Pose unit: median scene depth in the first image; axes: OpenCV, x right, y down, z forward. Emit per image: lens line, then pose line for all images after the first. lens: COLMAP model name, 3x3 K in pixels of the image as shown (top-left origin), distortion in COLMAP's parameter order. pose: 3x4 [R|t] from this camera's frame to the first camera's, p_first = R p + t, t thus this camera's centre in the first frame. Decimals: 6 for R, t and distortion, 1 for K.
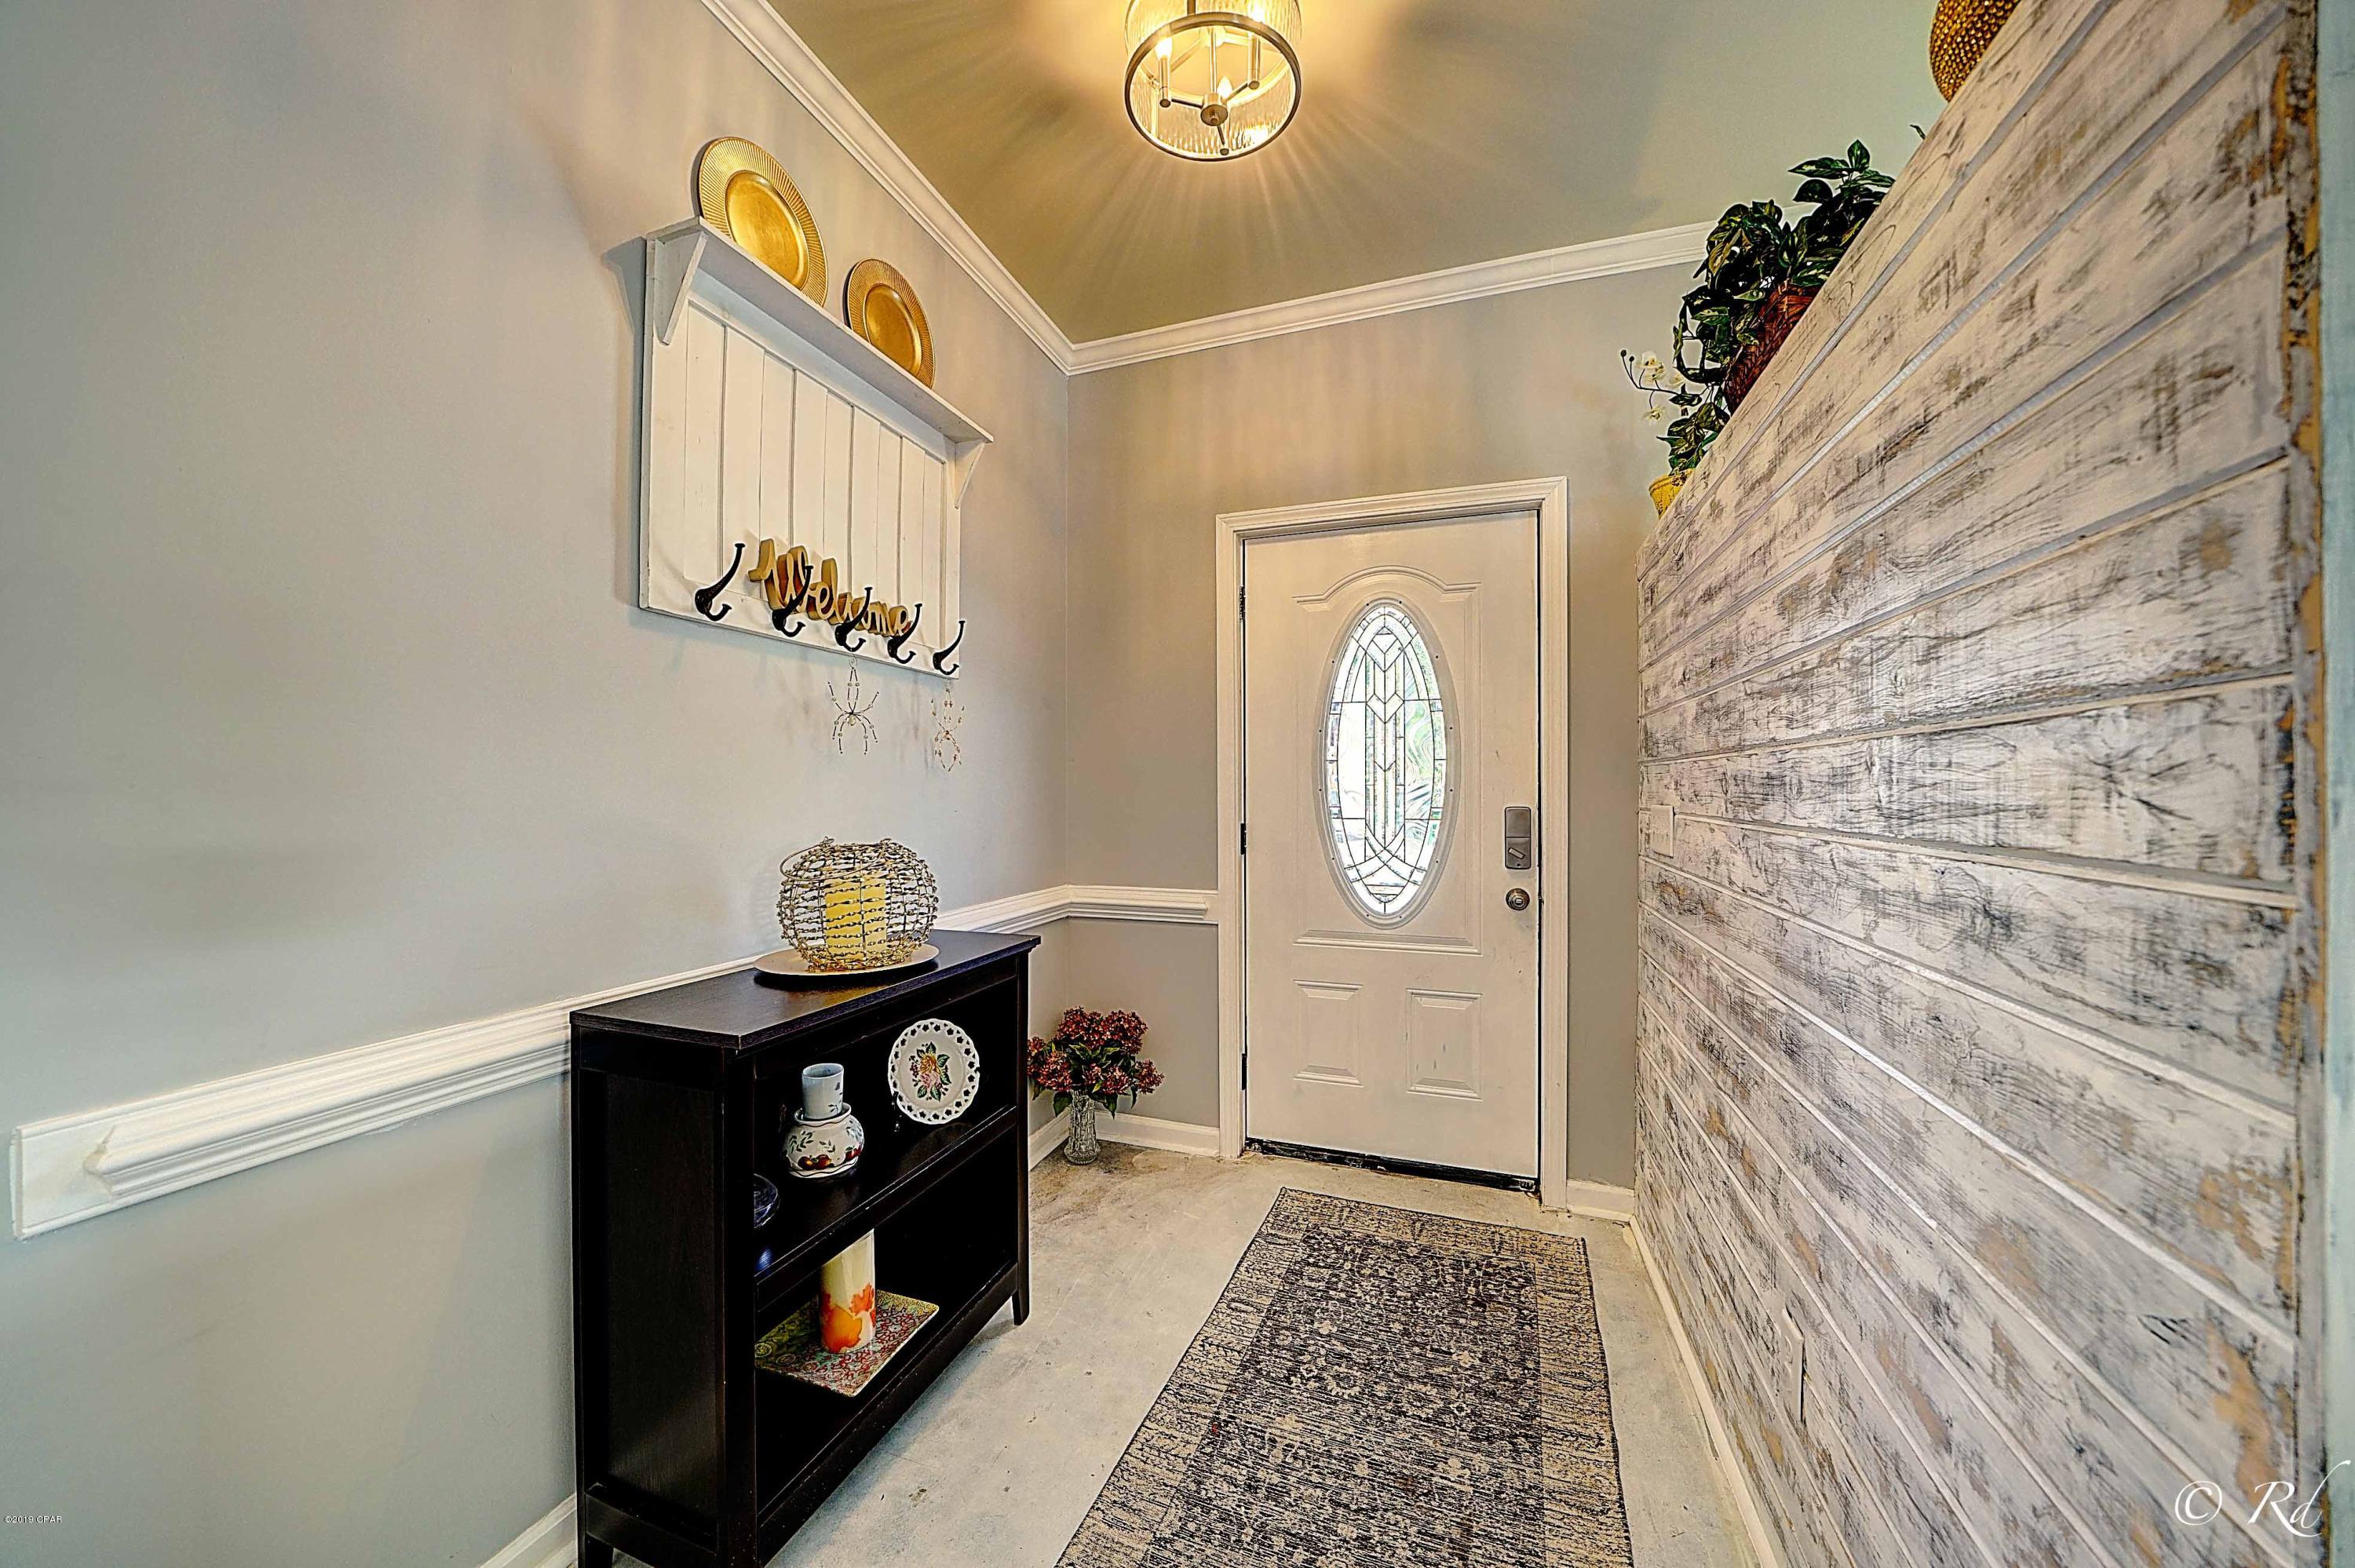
lens RADIAL K [[817.9, 0, 1174.9], [0, 817.9, 784.5], [0, 0, 1]] dist [-0.032619, 0.005188]
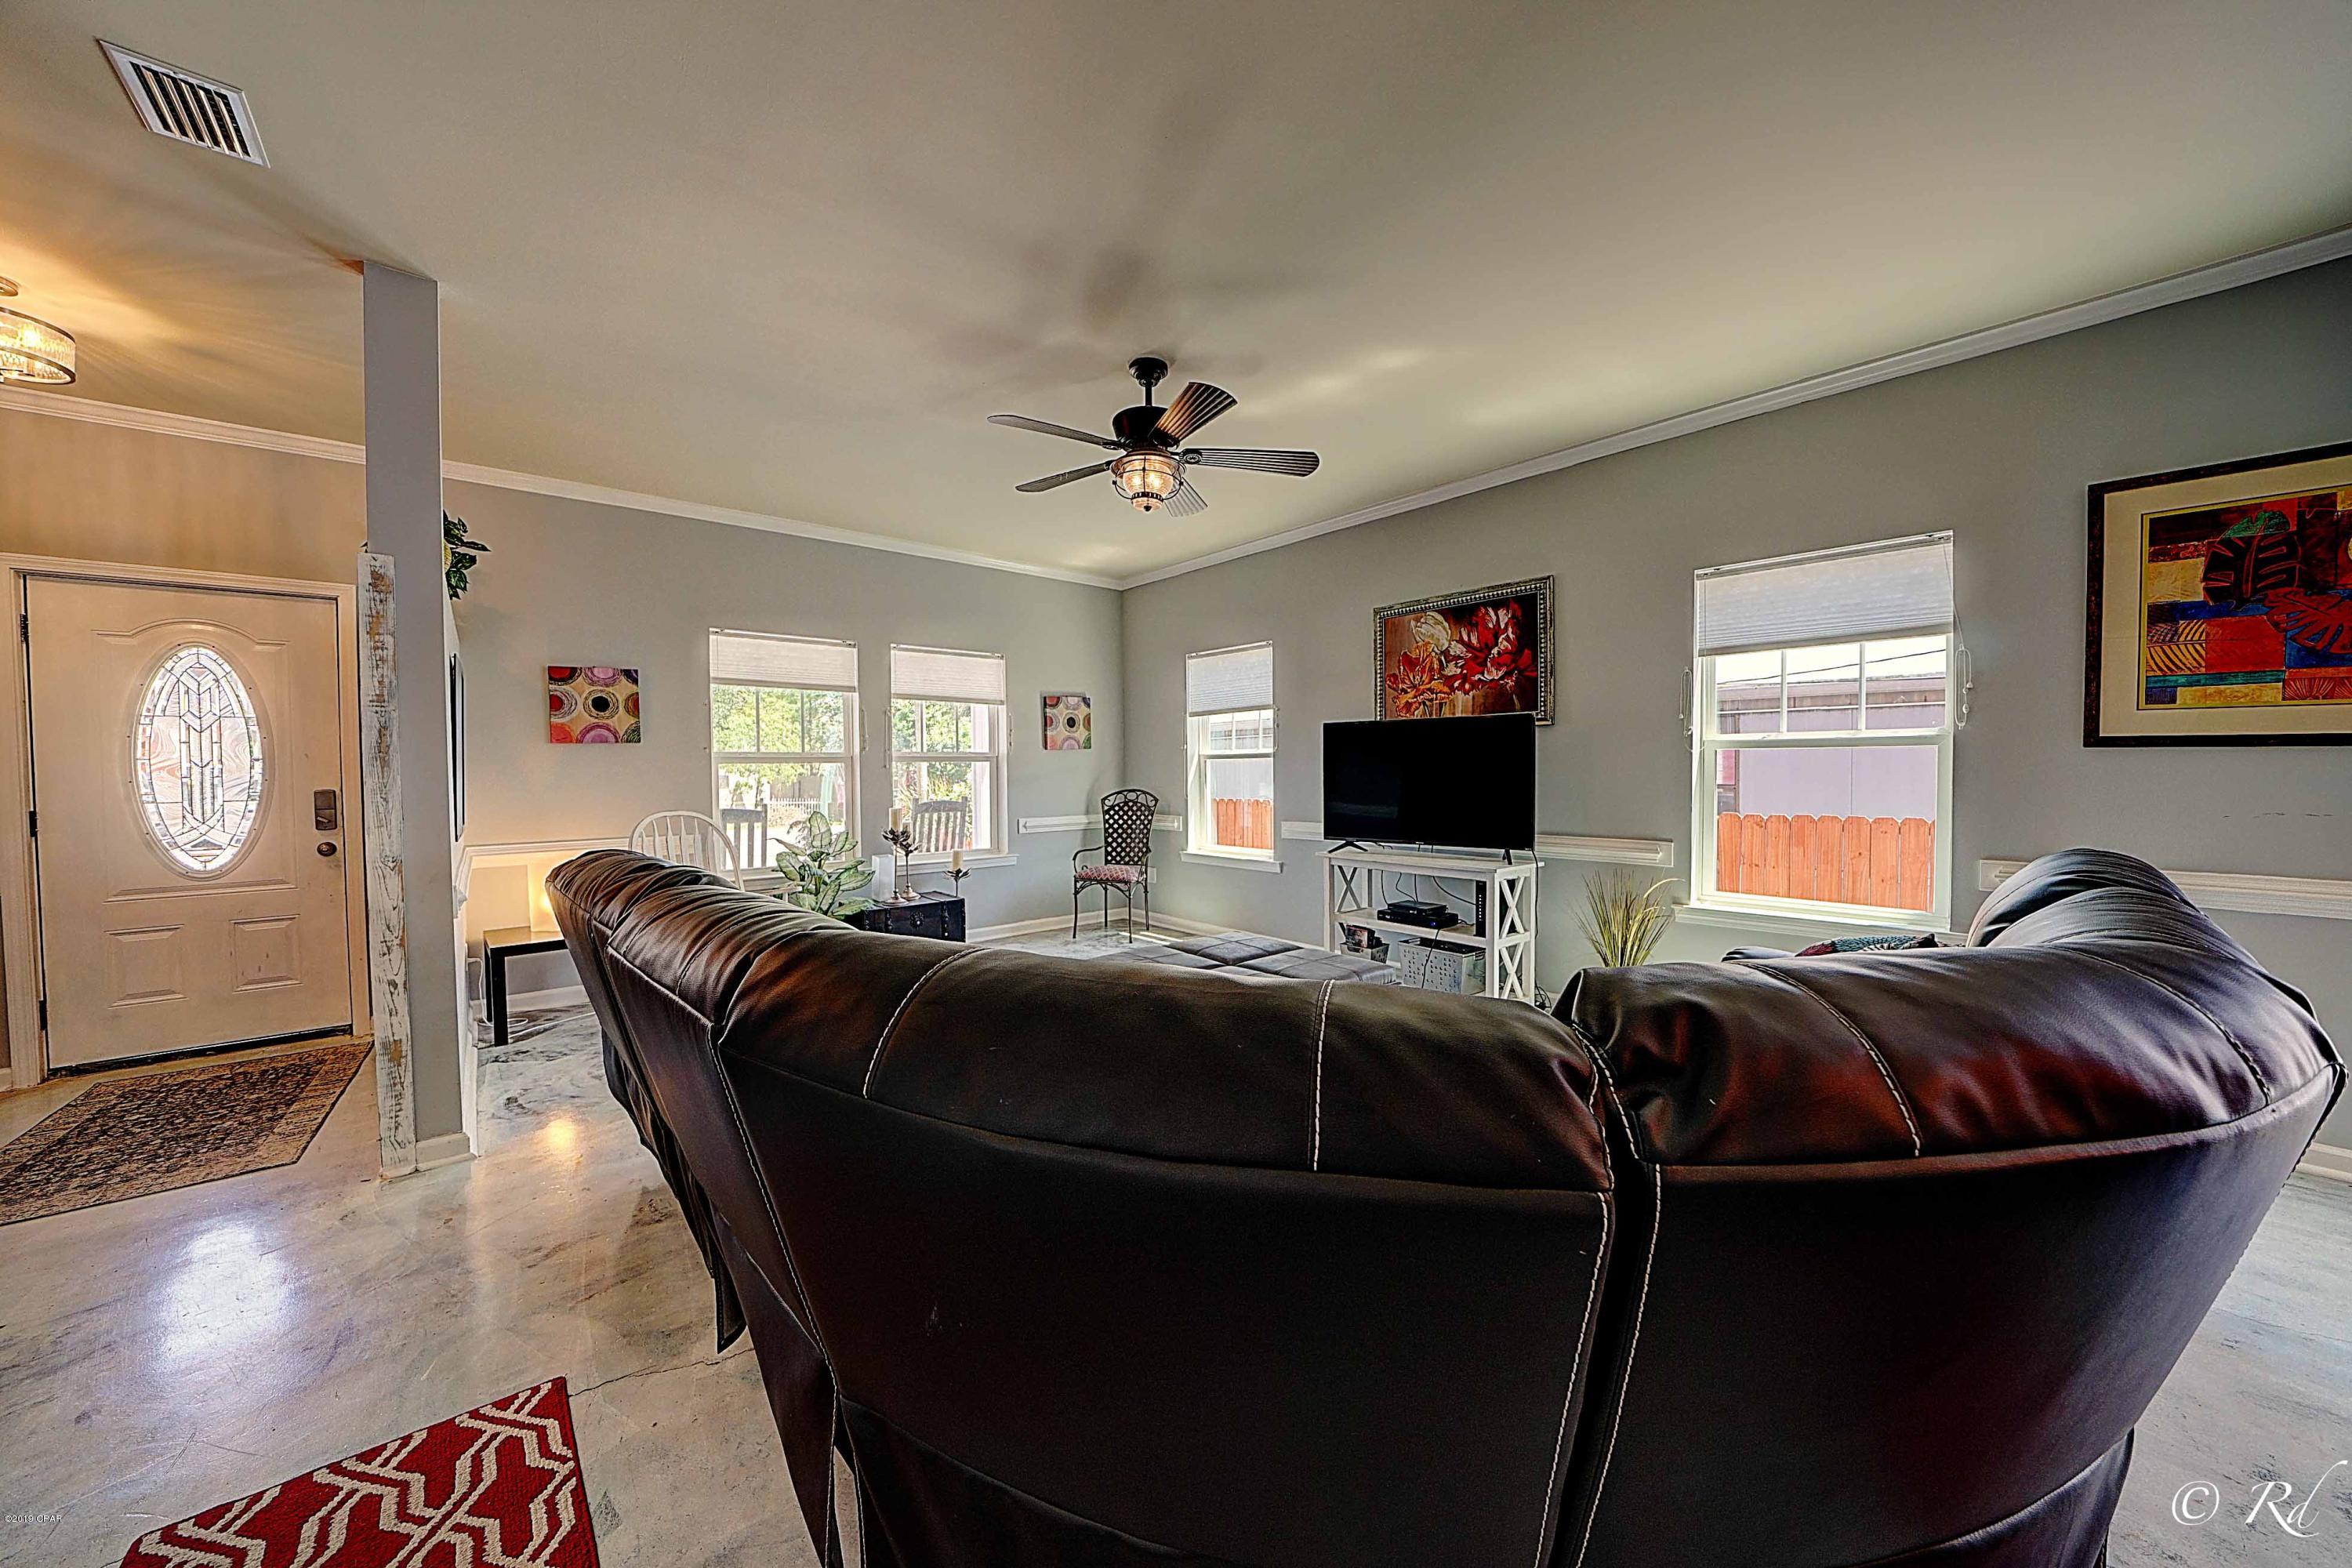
lens RADIAL K [[816.9, 0, 1173.4], [0, 816.9, 784.5], [0, 0, 1]] dist [-0.032619, 0.005188]
pose [[0.492195, -0.024342, 0.870145, -0.094848], [0.005017, 0.999672, 0.025128, -0.012942], [-0.870471, -0.008003, 0.492155, -1.121245]]
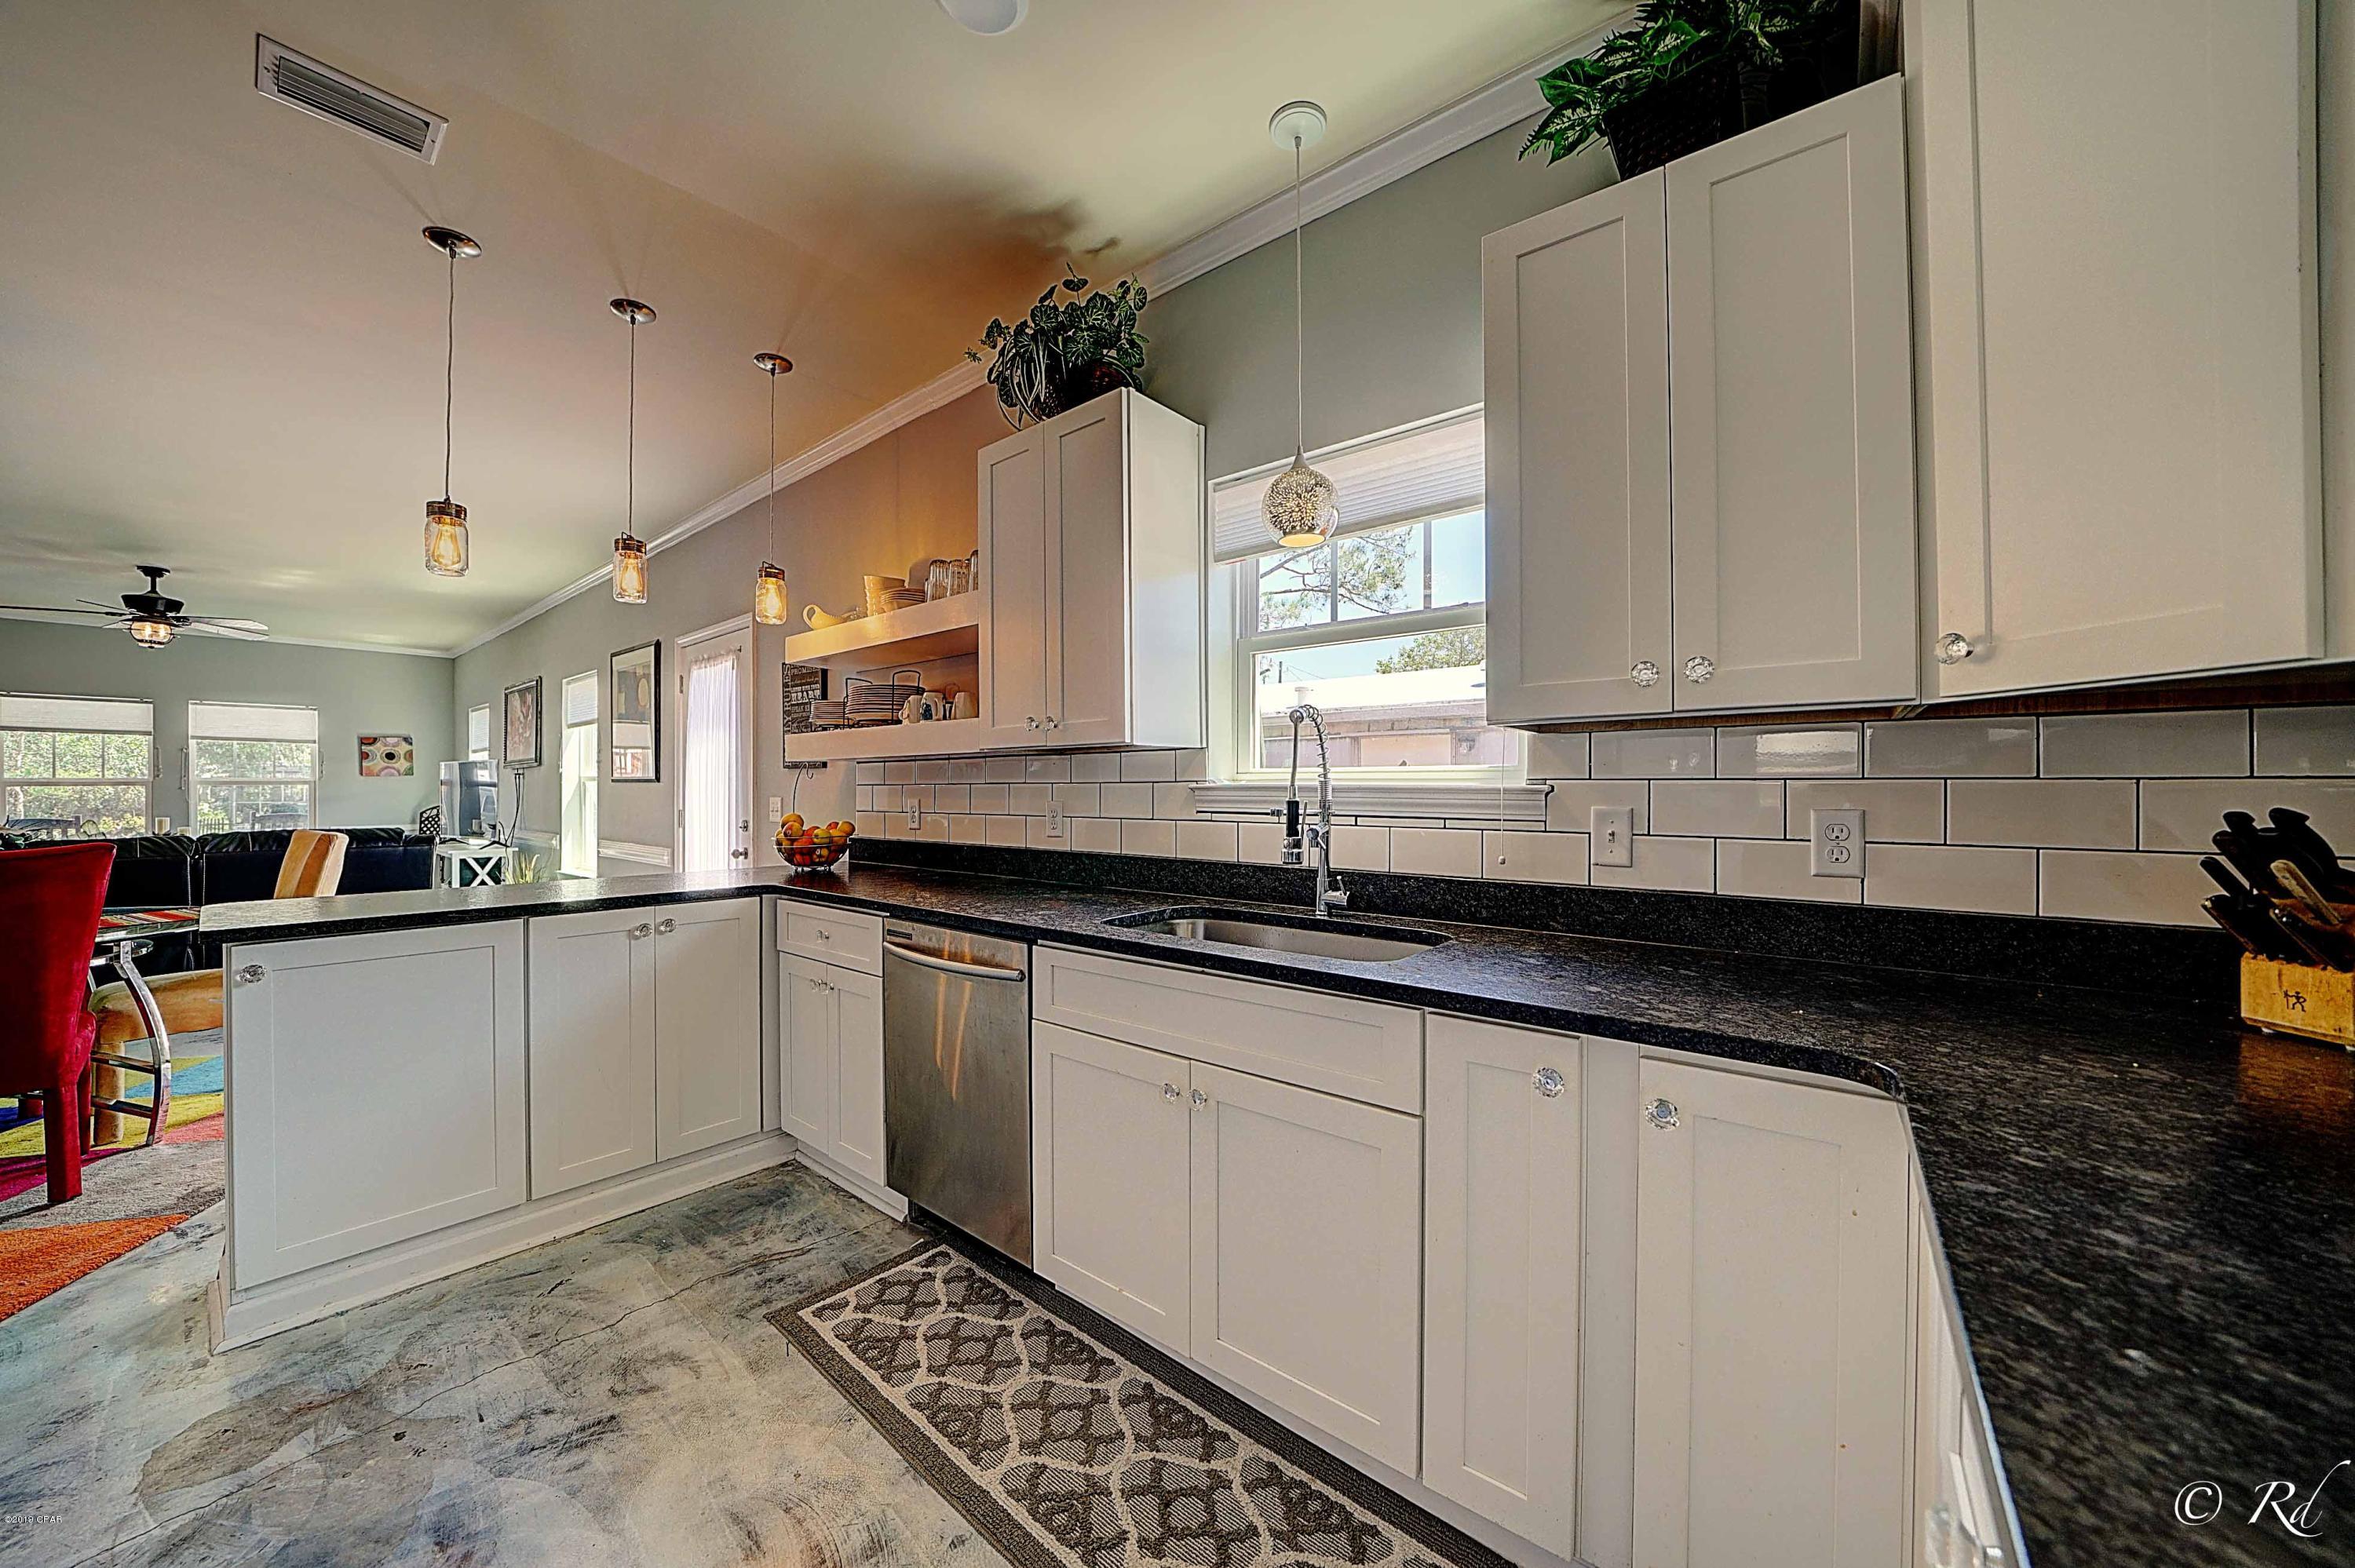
lens RADIAL K [[817.9, 0, 1174.9], [0, 817.9, 784.5], [0, 0, 1]] dist [-0.032619, 0.005188]
pose [[0.330386, -0.001593, 0.943845, -0.128551], [0.000142, 0.999999, 0.001638, -0.027735], [-0.943846, -0.000407, 0.330386, -3.745784]]
